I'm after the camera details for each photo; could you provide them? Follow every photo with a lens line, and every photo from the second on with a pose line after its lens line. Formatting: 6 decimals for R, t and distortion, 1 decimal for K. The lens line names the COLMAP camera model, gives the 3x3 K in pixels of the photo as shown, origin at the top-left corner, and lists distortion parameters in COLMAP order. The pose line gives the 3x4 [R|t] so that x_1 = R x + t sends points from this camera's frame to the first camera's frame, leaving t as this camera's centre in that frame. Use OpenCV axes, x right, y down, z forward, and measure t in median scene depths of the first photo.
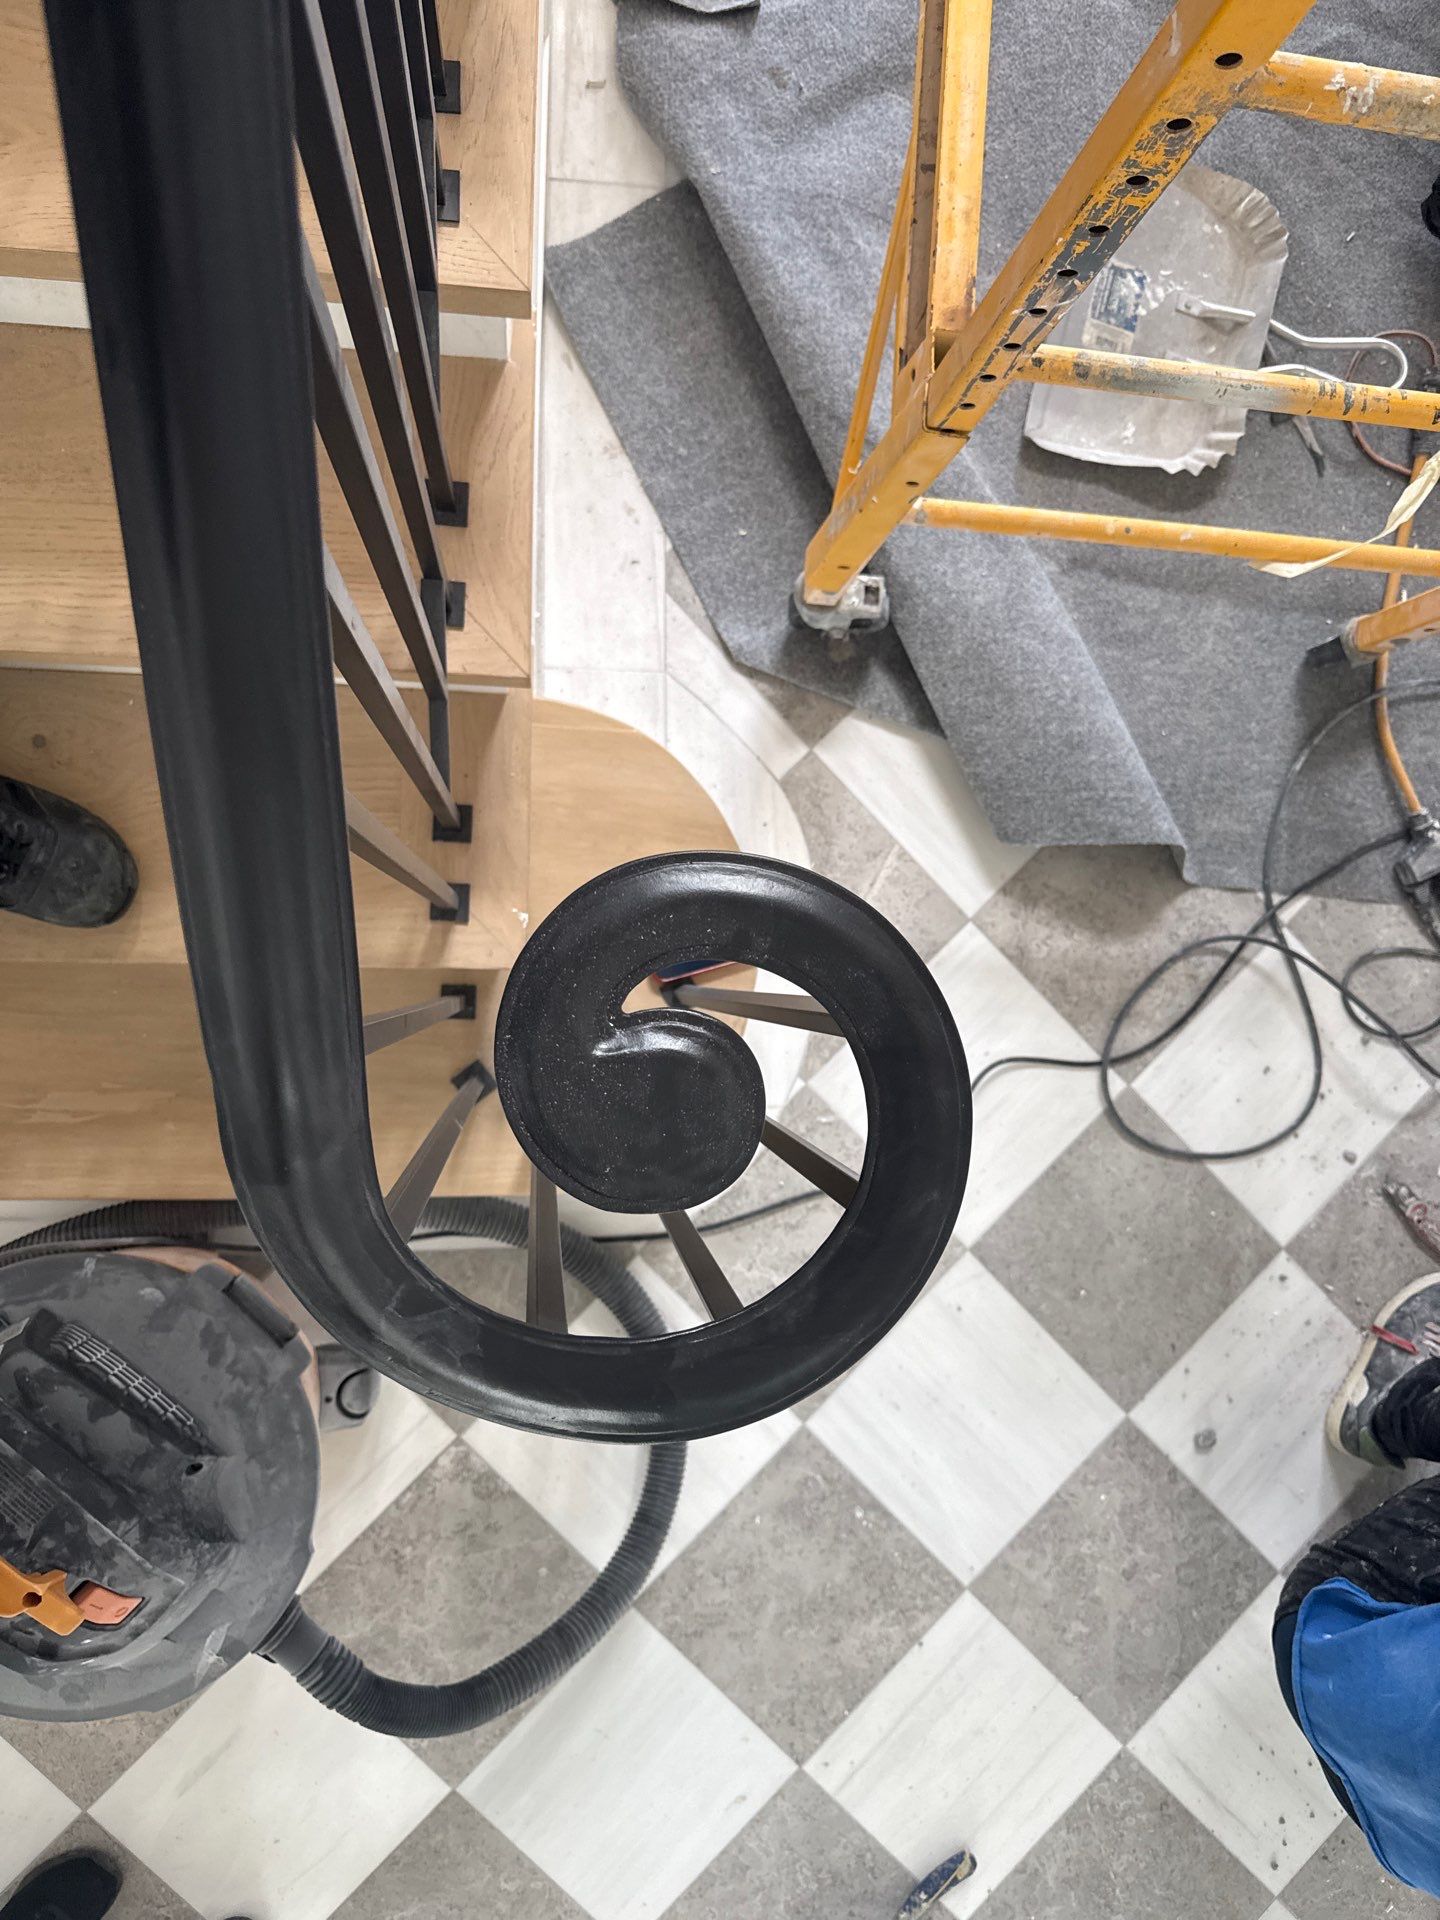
lens RADIAL K [[1352.6, 0, 720.0], [0, 1352.6, 960.0], [0, 0, 1]] dist [0.060851, -0.097124]
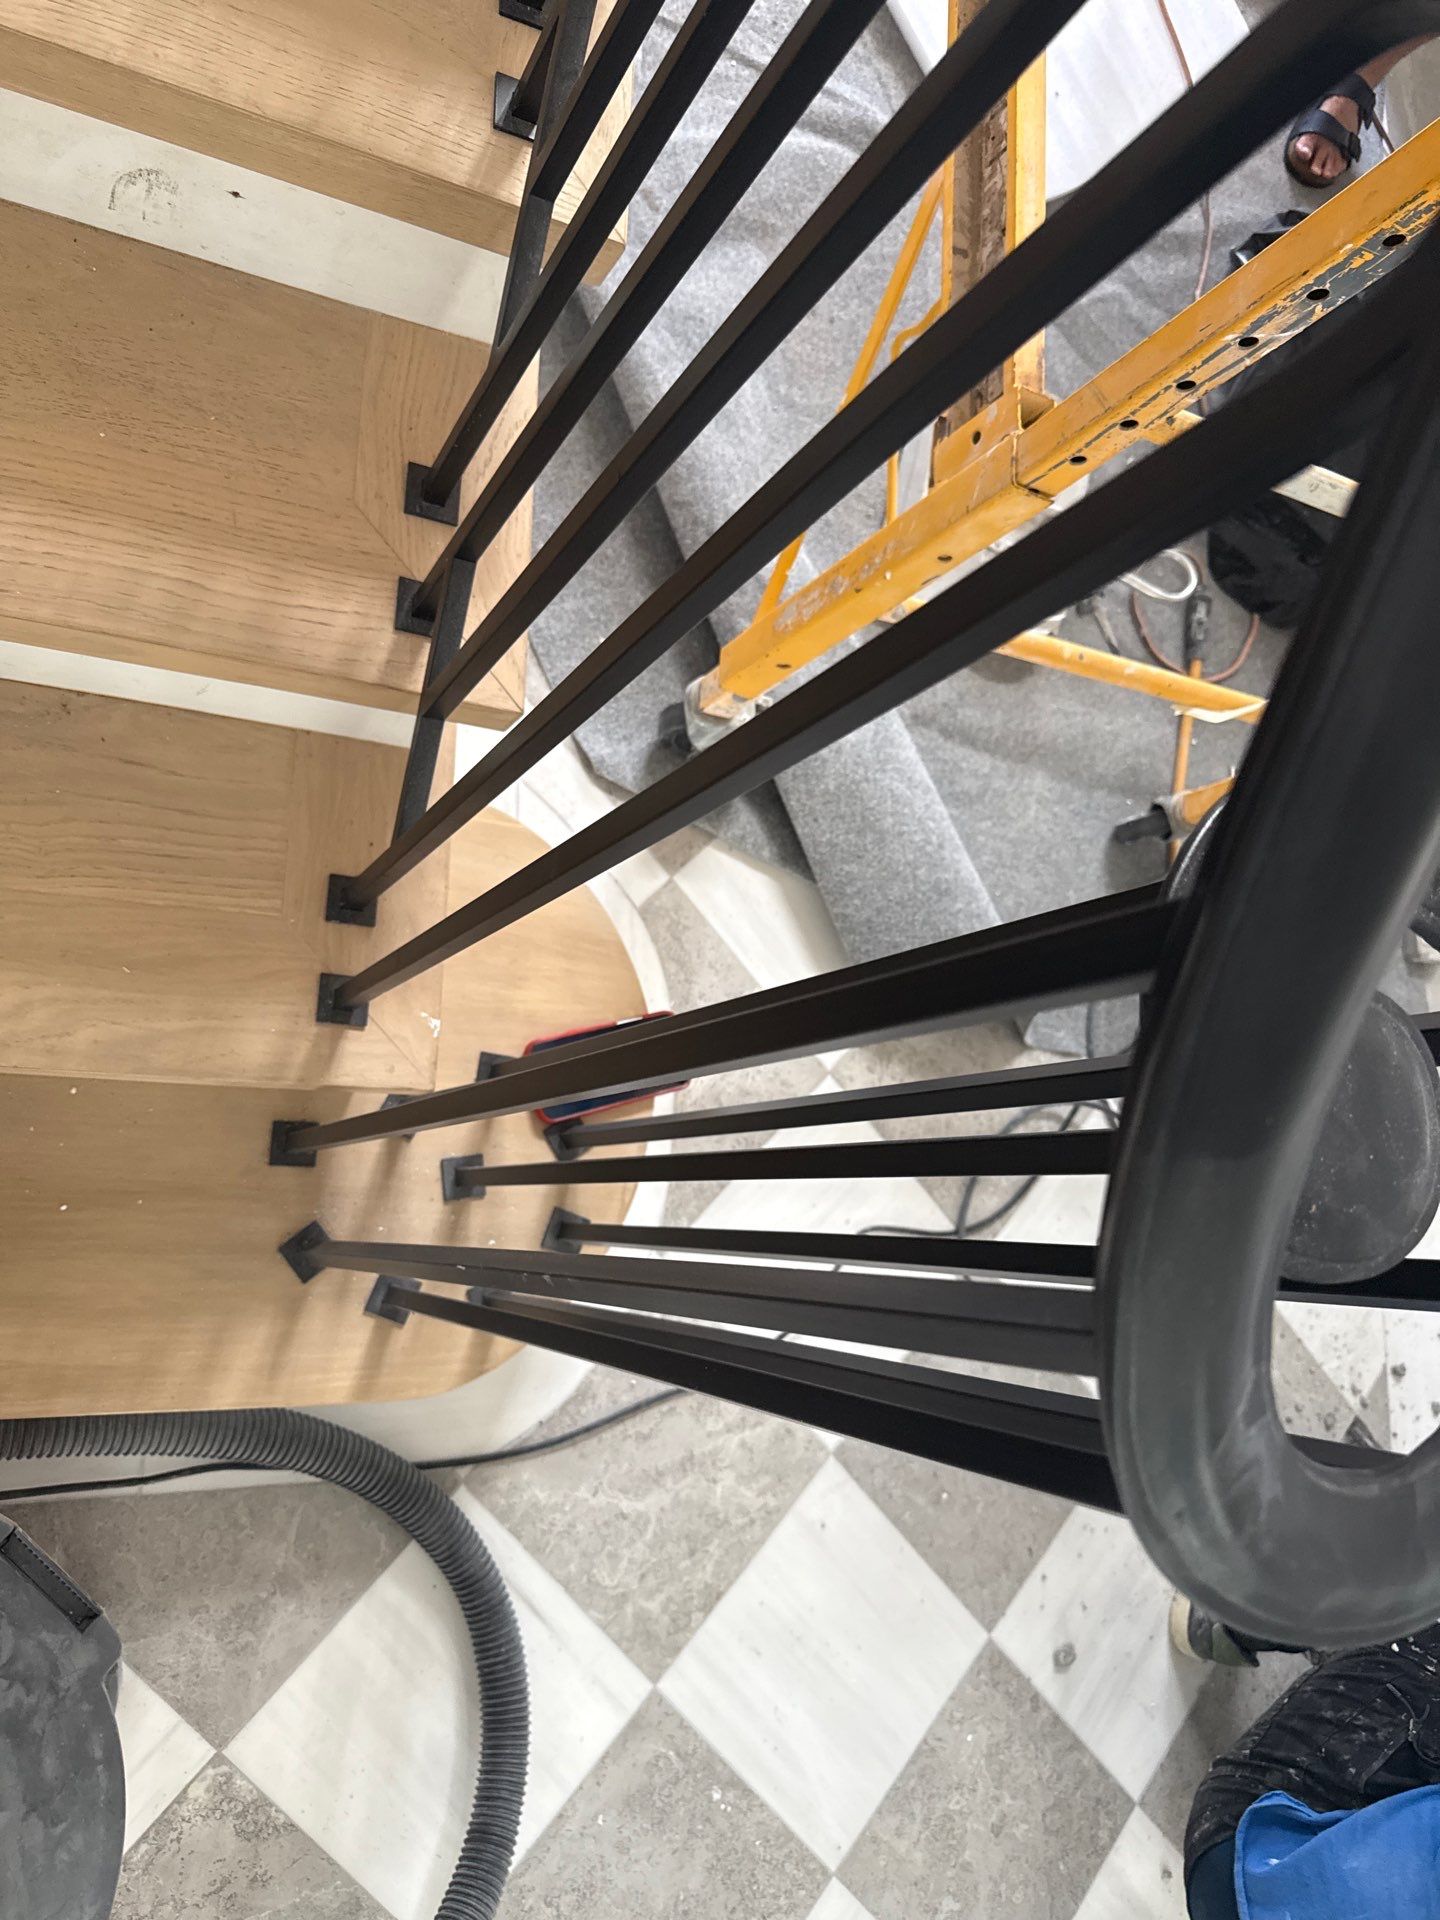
lens RADIAL K [[1347.4, 0, 684.5], [0, 1347.4, 966.3], [0, 0, 1]] dist [0.077645, -0.092524]
pose [[0.947283, 0.058803, 0.314955, -0.204023], [-0.006580, 0.986377, -0.164369, 0.051024], [-0.320330, 0.153632, 0.934765, 0.162423]]
